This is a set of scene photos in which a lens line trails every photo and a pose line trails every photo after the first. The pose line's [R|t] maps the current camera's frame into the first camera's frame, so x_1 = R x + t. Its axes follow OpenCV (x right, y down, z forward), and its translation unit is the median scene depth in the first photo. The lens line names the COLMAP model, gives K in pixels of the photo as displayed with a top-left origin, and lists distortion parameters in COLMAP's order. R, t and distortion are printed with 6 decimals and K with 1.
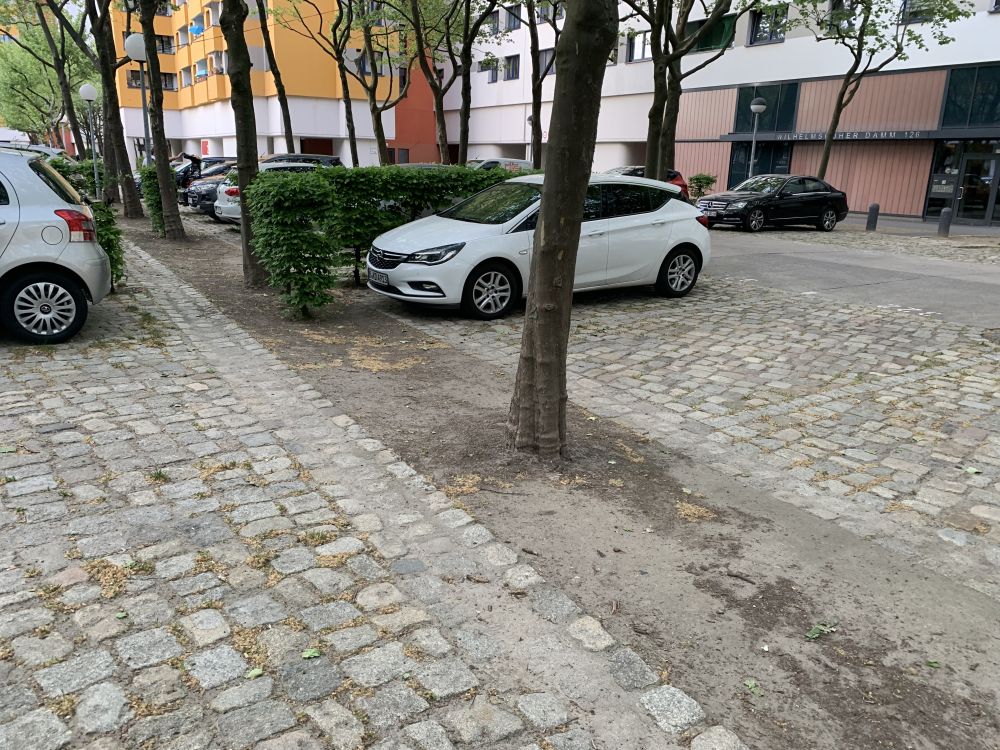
lens RADIAL K [[766.1, 0, 502.8], [0, 766.1, 373.1], [0, 0, 1]] dist [0.045077, -0.018800]
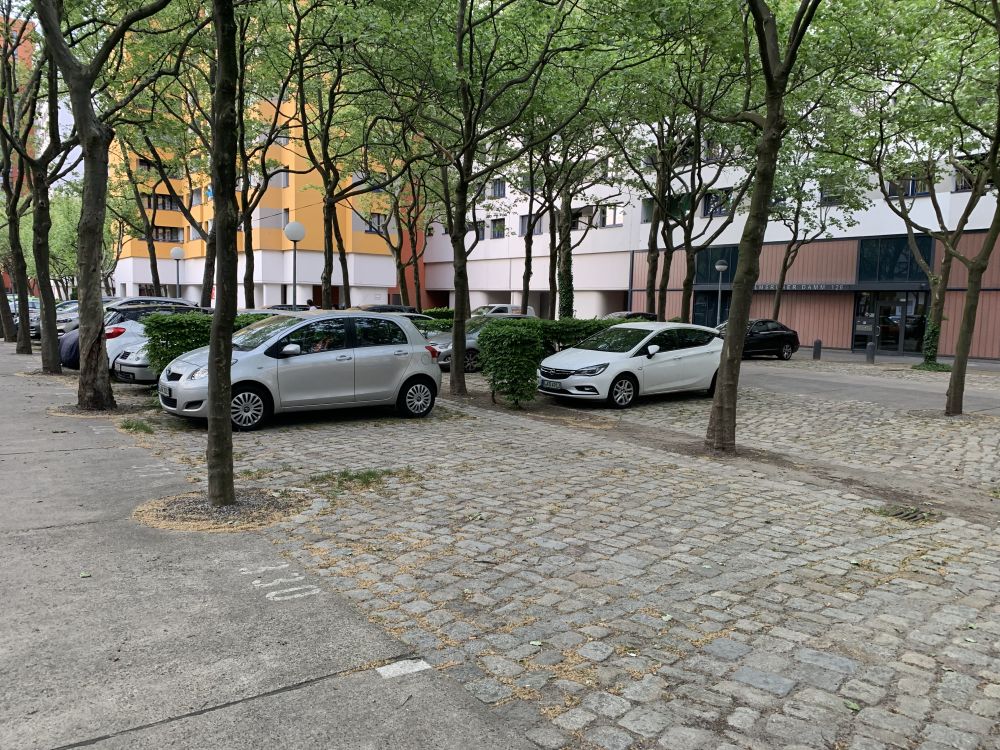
lens RADIAL K [[766.1, 0, 498.9], [0, 766.1, 376.1], [0, 0, 1]] dist [0.045077, -0.018800]
pose [[0.997333, -0.009360, 0.072382, -0.160663], [0.021443, 0.985553, -0.168004, 0.053303], [-0.069764, 0.169108, 0.983125, -0.249318]]
